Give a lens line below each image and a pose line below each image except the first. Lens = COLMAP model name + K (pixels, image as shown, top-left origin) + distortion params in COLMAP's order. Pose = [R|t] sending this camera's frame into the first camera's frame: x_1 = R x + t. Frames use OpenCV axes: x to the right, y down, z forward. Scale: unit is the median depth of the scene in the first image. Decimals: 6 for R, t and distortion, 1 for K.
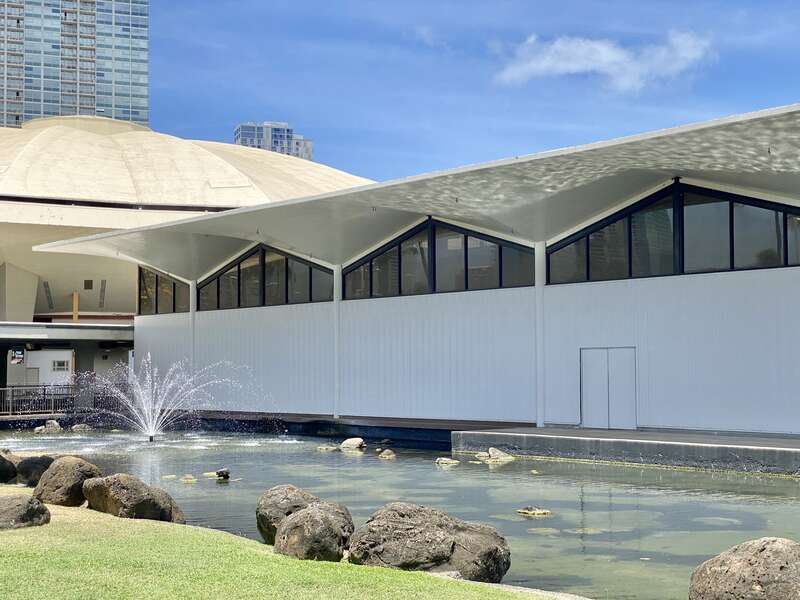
lens RADIAL K [[1185.5, 0, 412.0], [0, 1185.5, 322.0], [0, 0, 1]] dist [0.189737, -0.445870]
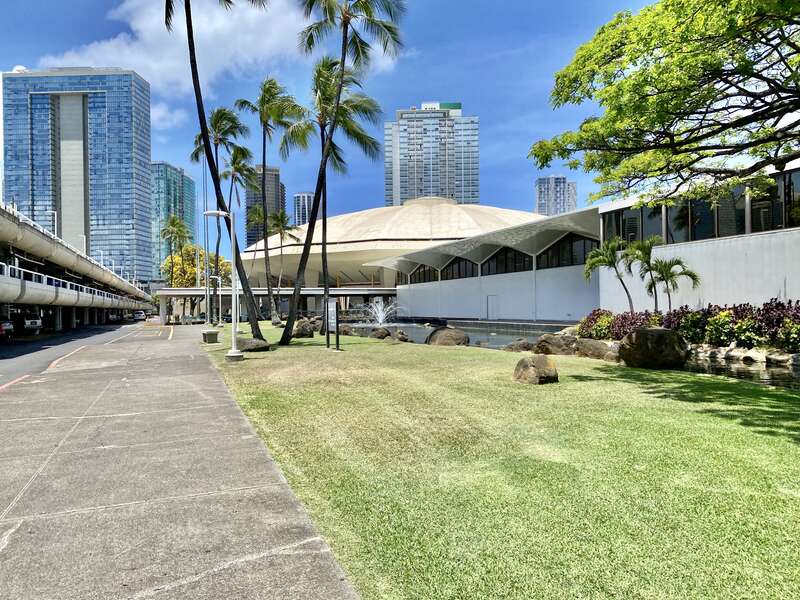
lens RADIAL K [[609.6, 0, 400.3], [0, 609.6, 317.2], [0, 0, 1]] dist [0.131158, -0.085338]
pose [[0.928067, 0.000592, -0.372412, 0.518572], [0.022021, 0.998162, 0.056463, -0.017605], [0.371760, -0.060602, 0.926348, -0.620864]]
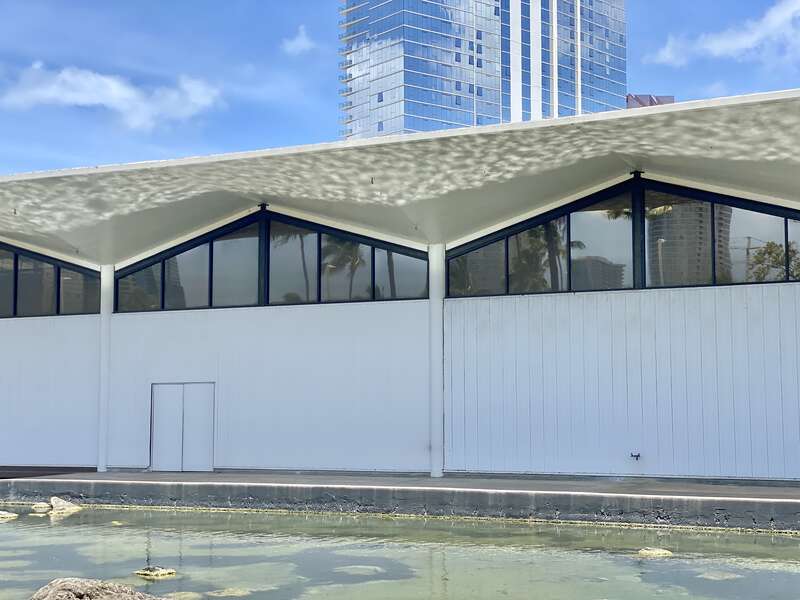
lens RADIAL K [[1185.5, 0, 412.0], [0, 1185.5, 322.0], [0, 0, 1]] dist [0.189737, -0.445870]
pose [[0.918169, 0.031073, 0.394969, -0.037169], [-0.017711, 0.999142, -0.037431, 0.005537], [-0.395794, 0.027373, 0.917931, 0.074433]]
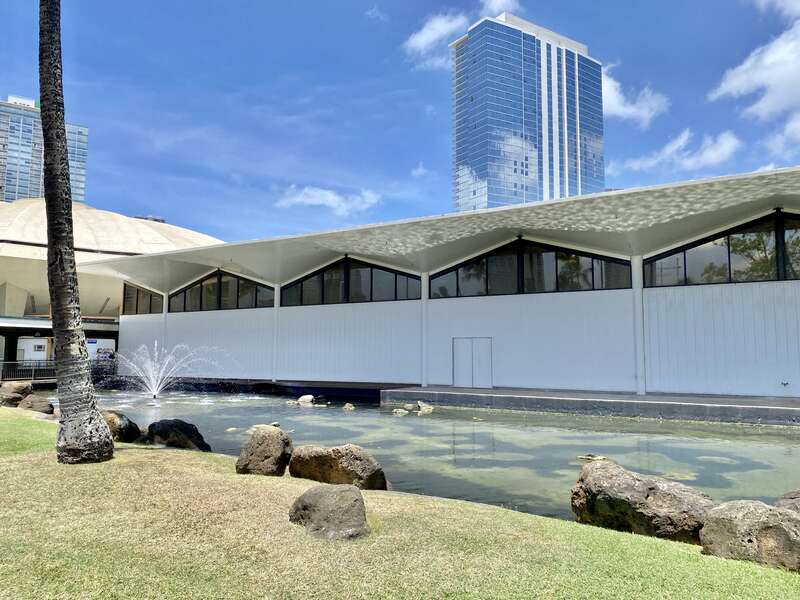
lens RADIAL K [[605.8, 0, 400.0], [0, 605.8, 300.0], [0, 0, 1]] dist [0.072087, -0.082937]
pose [[0.962141, 0.031725, 0.270700, -0.147558], [-0.018756, 0.998555, -0.050363, 0.012595], [-0.271906, 0.043379, 0.961346, 0.208004]]
